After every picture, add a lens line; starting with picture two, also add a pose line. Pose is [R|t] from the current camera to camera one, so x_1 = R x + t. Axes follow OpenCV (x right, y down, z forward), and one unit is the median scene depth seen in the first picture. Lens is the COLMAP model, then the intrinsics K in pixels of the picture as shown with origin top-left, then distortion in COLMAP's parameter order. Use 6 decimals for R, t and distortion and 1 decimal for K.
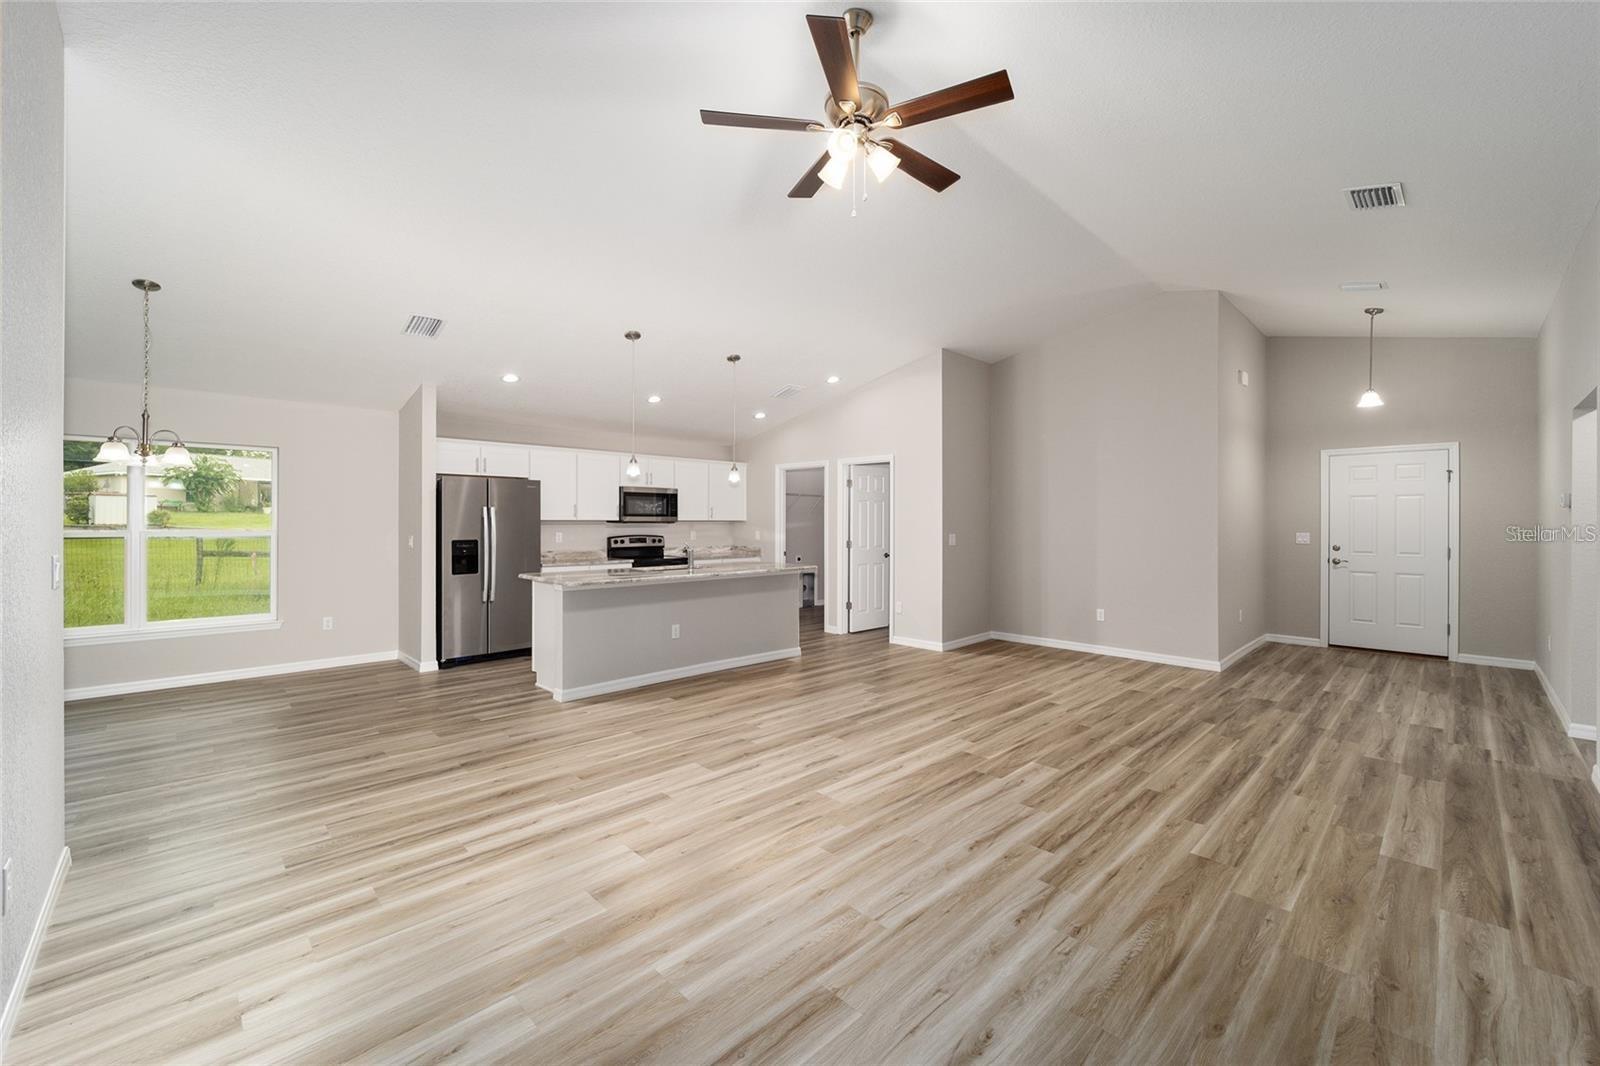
lens RADIAL K [[640.6, 0, 796.7], [0, 640.6, 525.3], [0, 0, 1]] dist [-0.001127, -0.004148]
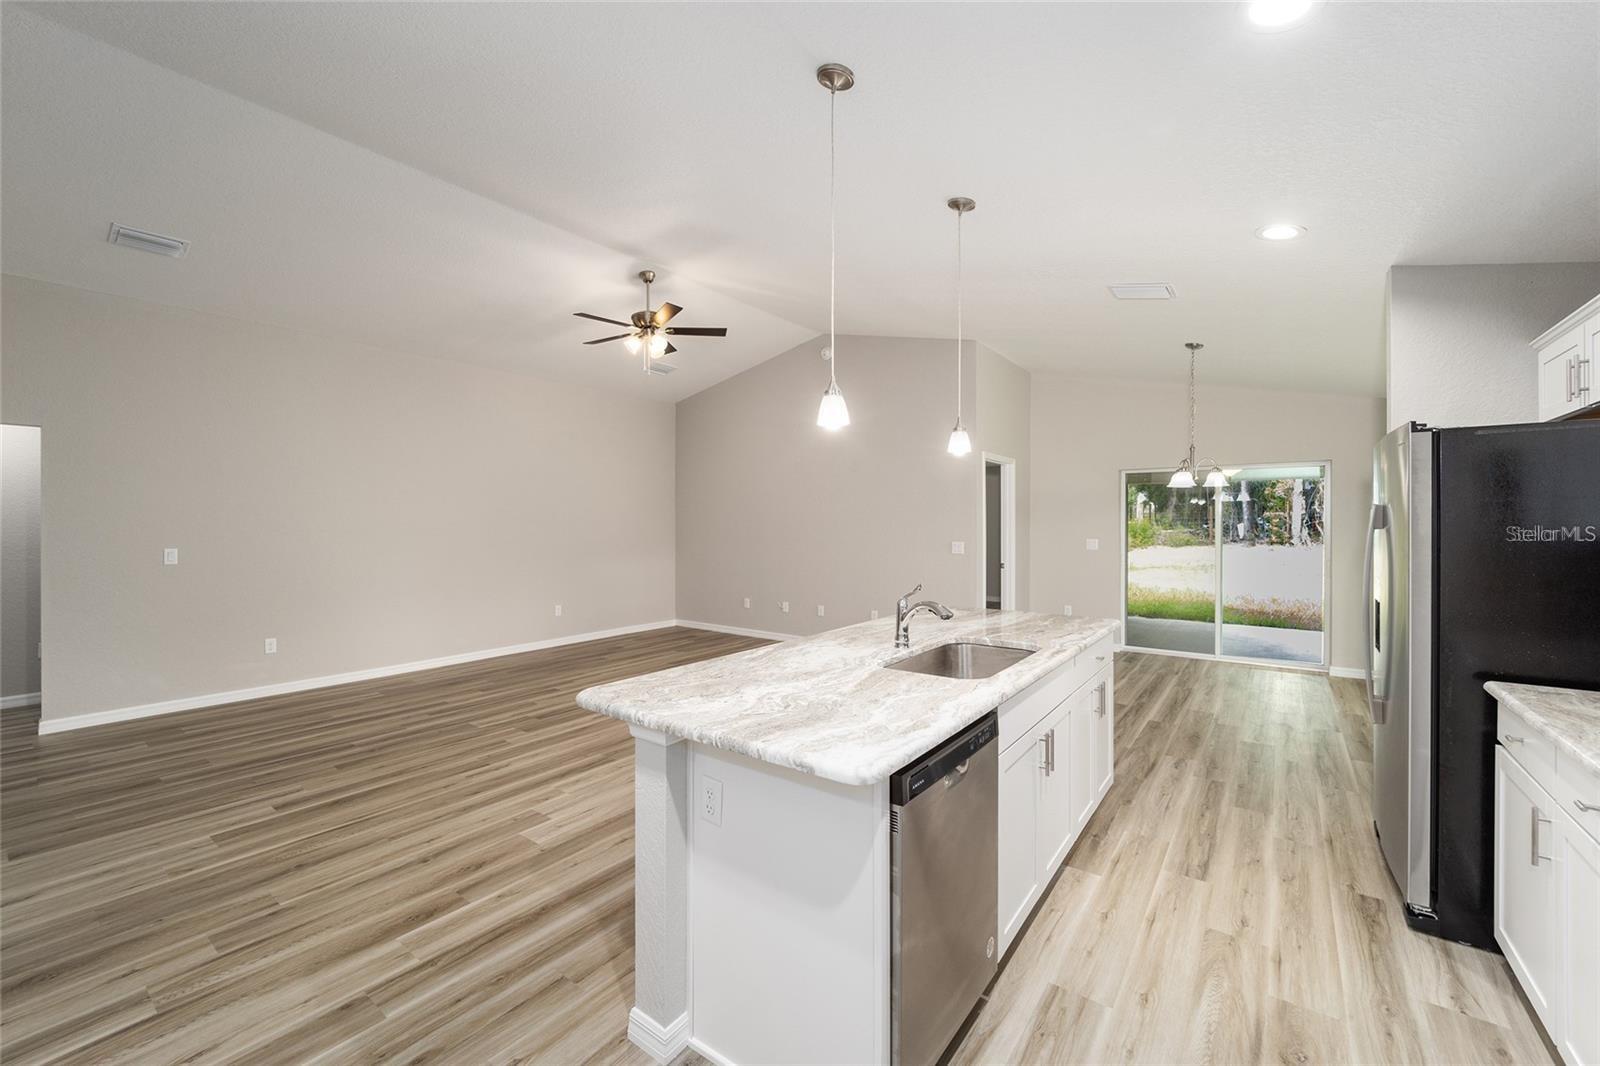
lens RADIAL K [[644.2, 0, 801.0], [0, 644.2, 521.8], [0, 0, 1]] dist [-0.006219, -0.000042]
pose [[-0.987319, -0.002012, -0.158735, -0.034883], [-0.002576, 0.999991, 0.003343, -0.025374], [0.158727, 0.003710, -0.987316, 1.936601]]
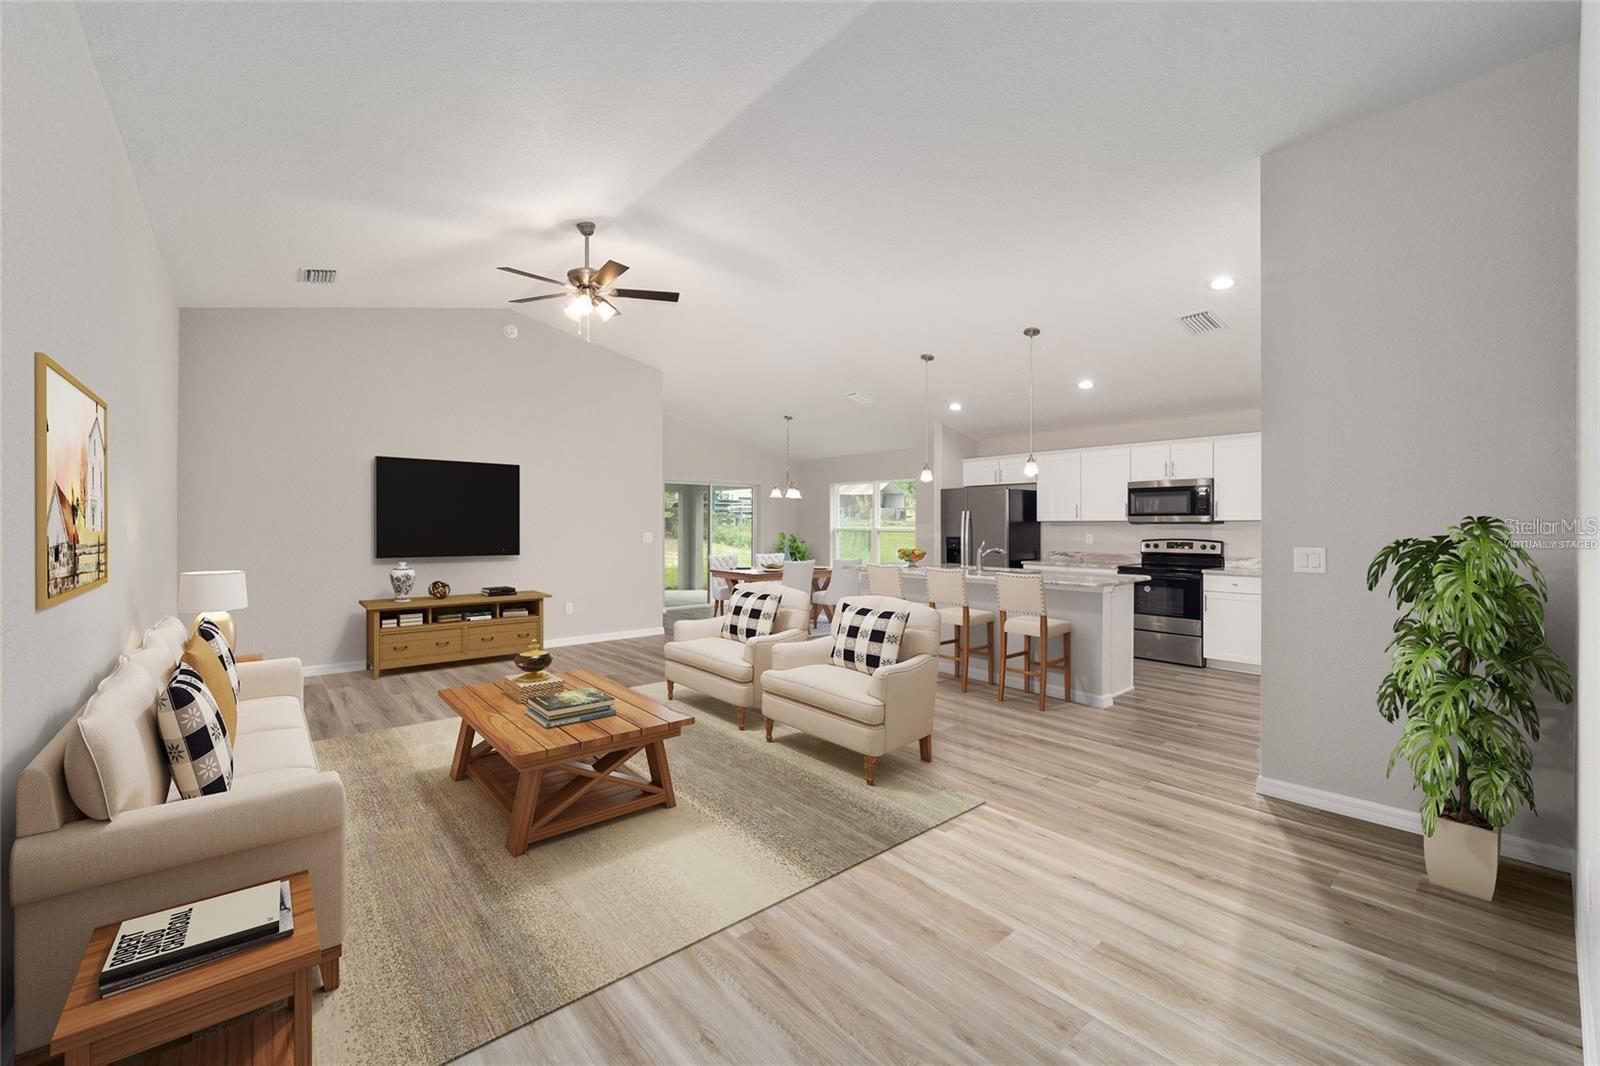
lens RADIAL K [[644.2, 0, 801.0], [0, 644.2, 521.8], [0, 0, 1]] dist [-0.006219, -0.000042]
pose [[-0.063222, -0.004272, -0.997990, 1.126880], [-0.004069, 0.999984, -0.004023, -0.001555], [0.997991, 0.003806, -0.063238, 1.072443]]
